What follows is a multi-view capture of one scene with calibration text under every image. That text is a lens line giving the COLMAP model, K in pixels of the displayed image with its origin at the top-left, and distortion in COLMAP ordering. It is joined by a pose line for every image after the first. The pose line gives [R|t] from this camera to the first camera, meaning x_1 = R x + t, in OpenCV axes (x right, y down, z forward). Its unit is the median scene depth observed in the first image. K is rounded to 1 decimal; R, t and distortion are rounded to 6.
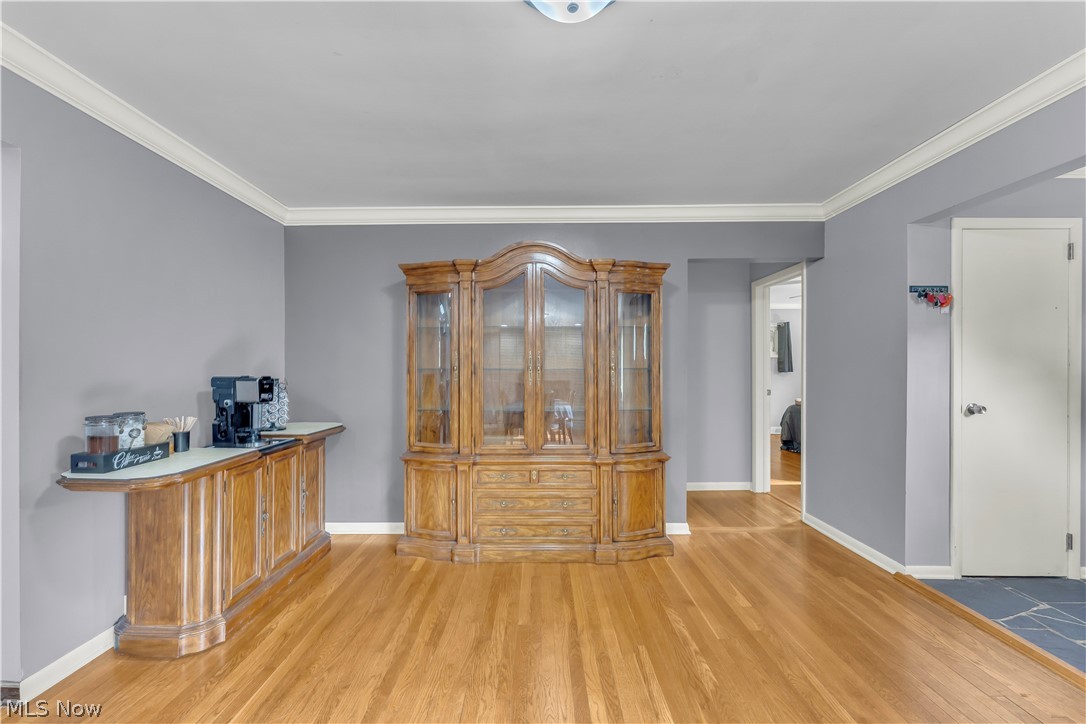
lens RADIAL K [[438.0, 0, 542.4], [0, 438.0, 369.8], [0, 0, 1]] dist [-0.002029, -0.000119]
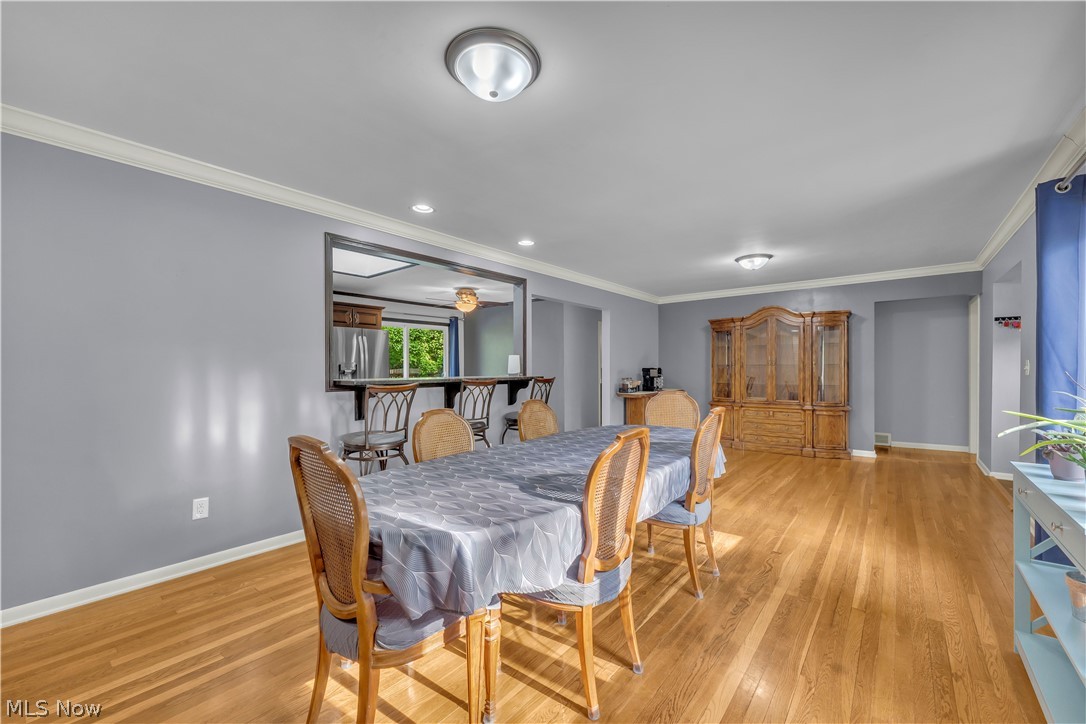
lens RADIAL K [[438.0, 0, 542.4], [0, 438.0, 369.8], [0, 0, 1]] dist [-0.002029, -0.000119]
pose [[0.776670, 0.001012, -0.629906, 0.467365], [0.001052, 0.999995, 0.002904, 0.015949], [0.629906, -0.002919, 0.776666, -1.401760]]
